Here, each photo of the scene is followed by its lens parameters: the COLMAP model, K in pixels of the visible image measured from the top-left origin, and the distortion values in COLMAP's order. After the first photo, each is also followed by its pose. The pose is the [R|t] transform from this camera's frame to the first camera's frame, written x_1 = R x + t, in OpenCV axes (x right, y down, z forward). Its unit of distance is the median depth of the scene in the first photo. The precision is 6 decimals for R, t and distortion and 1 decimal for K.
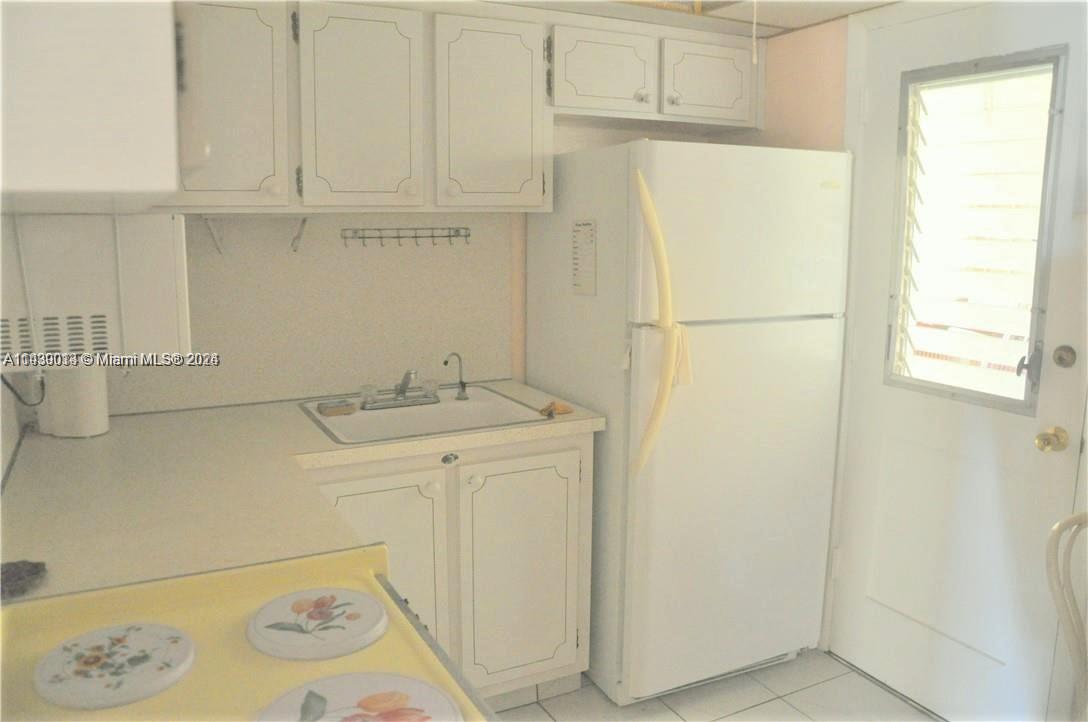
lens RADIAL K [[846.6, 0, 544.0], [0, 846.6, 361.0], [0, 0, 1]] dist [-0.158582, 0.125785]
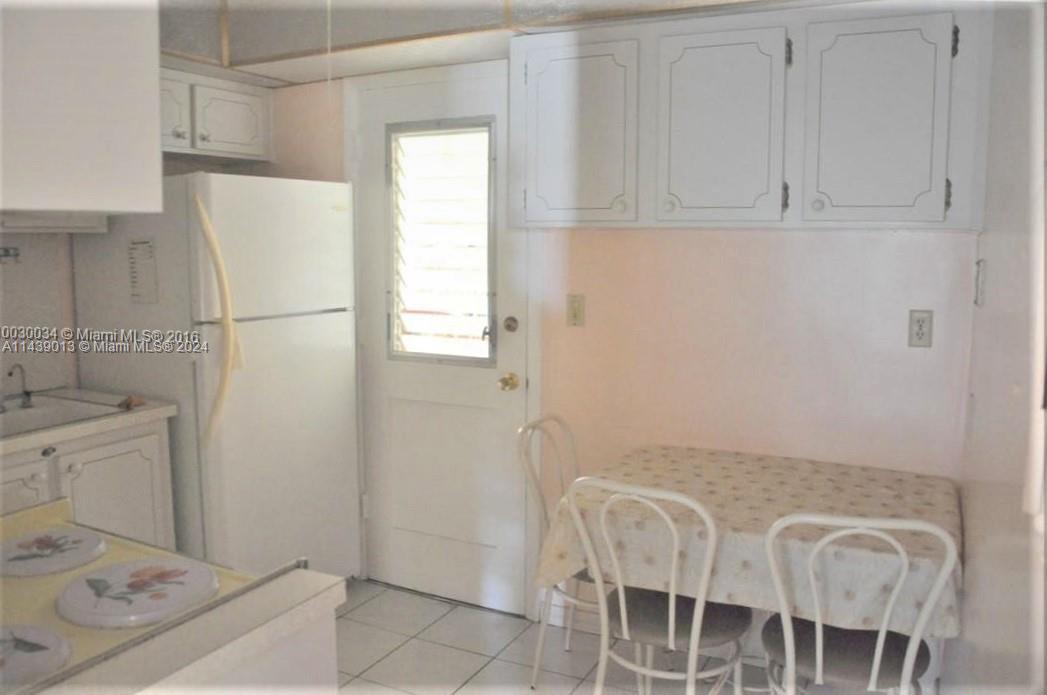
lens RADIAL K [[814.7, 0, 523.5], [0, 814.7, 347.5], [0, 0, 1]] dist [-0.158582, 0.125785]
pose [[0.817107, -0.076696, 0.571361, -0.158943], [0.096268, 0.995347, -0.004064, 0.038641], [-0.568391, 0.058325, 0.820689, -0.191146]]
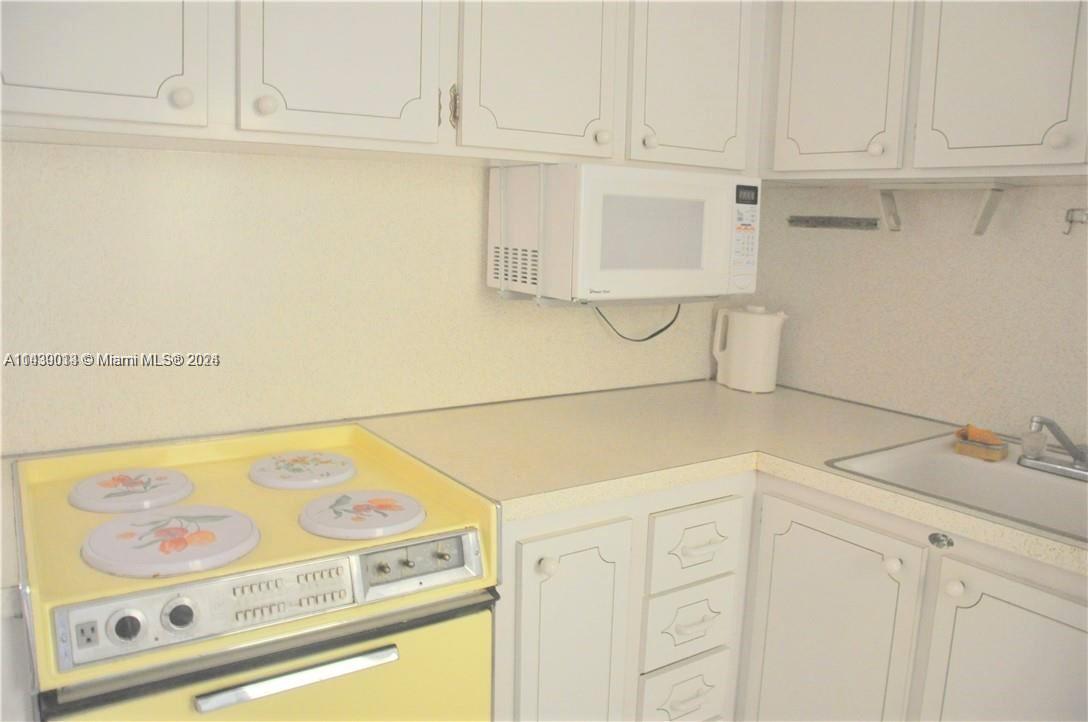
lens RADIAL K [[846.6, 0, 544.0], [0, 846.6, 361.0], [0, 0, 1]] dist [-0.158582, 0.125785]
pose [[0.111423, 0.160249, -0.980768, 0.410238], [-0.196936, 0.970901, 0.136263, -0.041768], [0.974064, 0.177966, 0.139740, 0.522106]]
